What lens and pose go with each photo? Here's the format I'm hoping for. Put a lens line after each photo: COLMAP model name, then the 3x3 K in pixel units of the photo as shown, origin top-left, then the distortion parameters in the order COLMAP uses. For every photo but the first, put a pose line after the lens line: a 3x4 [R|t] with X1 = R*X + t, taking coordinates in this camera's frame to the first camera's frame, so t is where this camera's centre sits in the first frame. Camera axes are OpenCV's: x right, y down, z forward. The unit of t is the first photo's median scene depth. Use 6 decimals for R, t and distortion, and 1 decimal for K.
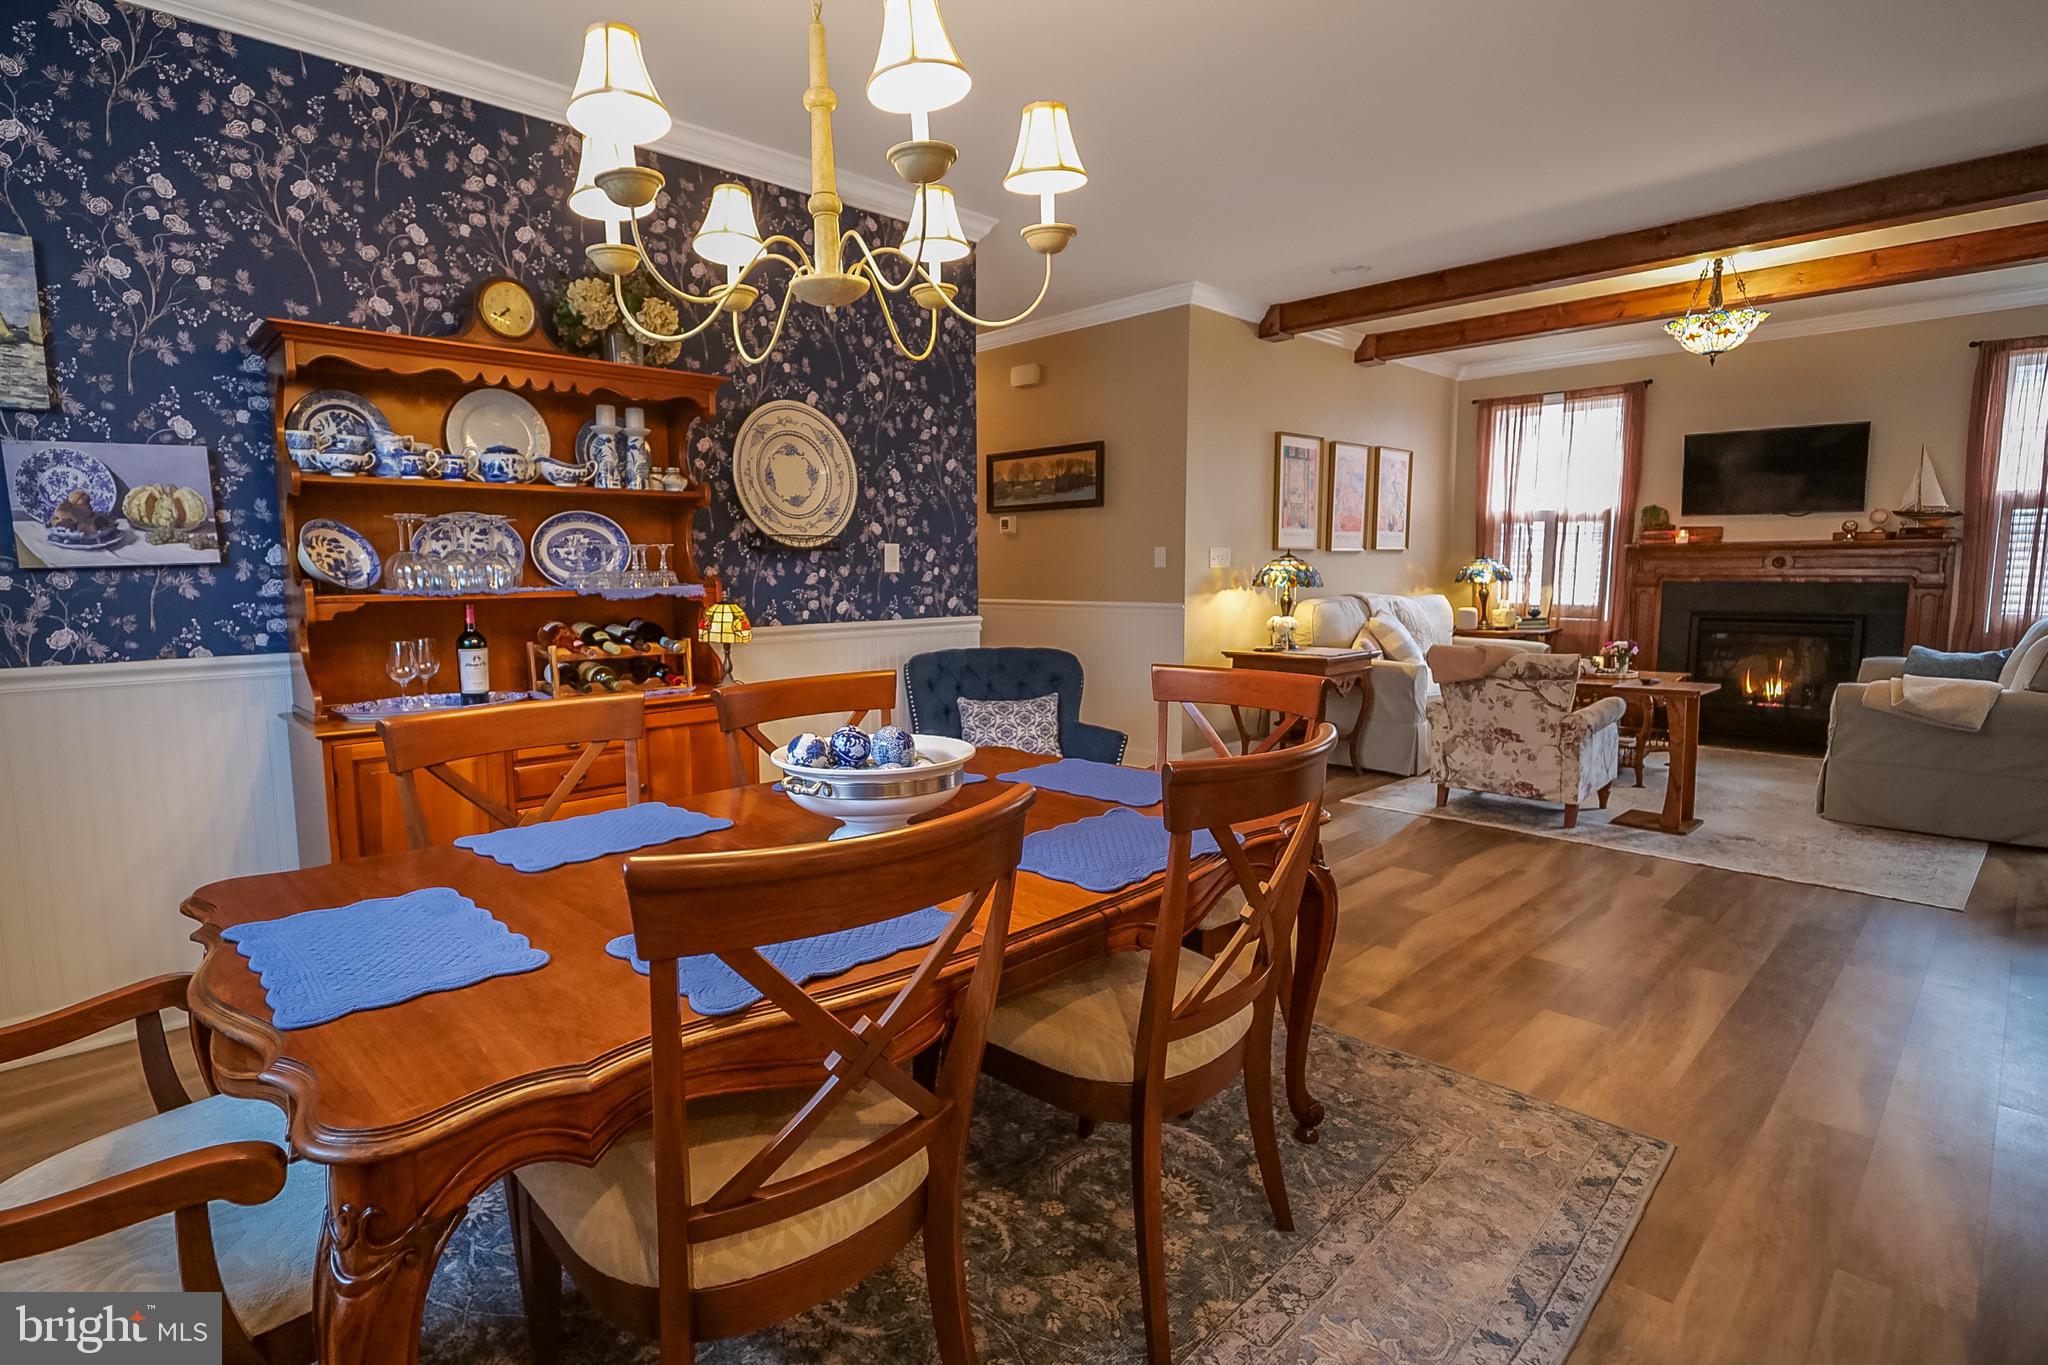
lens RADIAL K [[978.1, 0, 966.4], [0, 978.1, 686.1], [0, 0, 1]] dist [-0.013265, -0.000648]
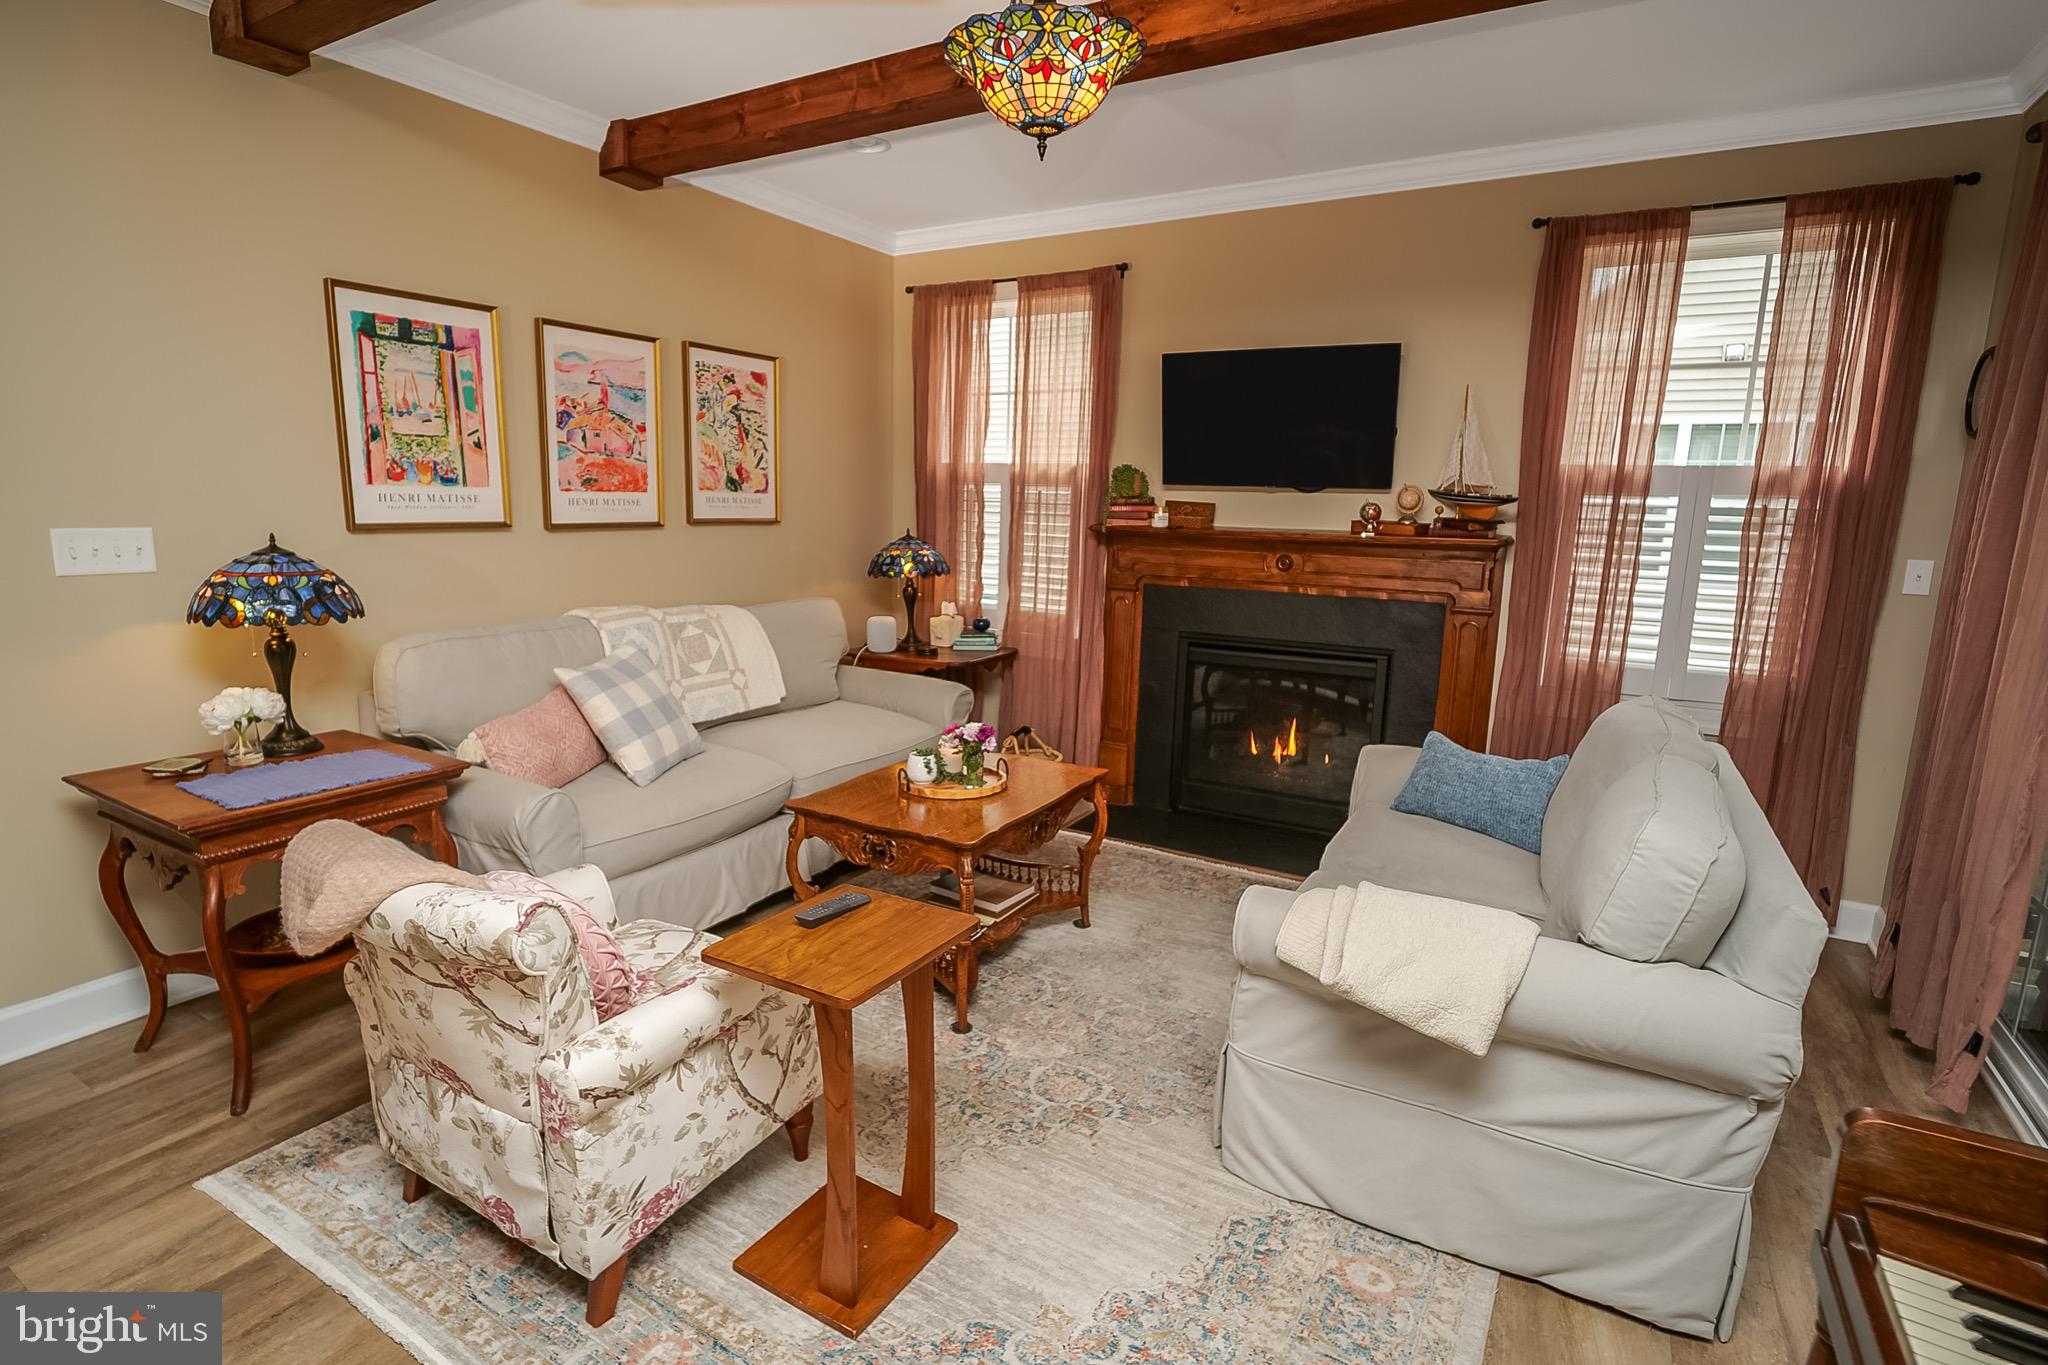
lens RADIAL K [[1009.5, 0, 972.3], [0, 1009.5, 685.9], [0, 0, 1]] dist [-0.008532, -0.001178]
pose [[0.960195, -0.019575, 0.278642, 0.455271], [0.003570, 0.998320, 0.057832, -0.086449], [-0.279306, -0.054535, 0.958652, 0.414120]]
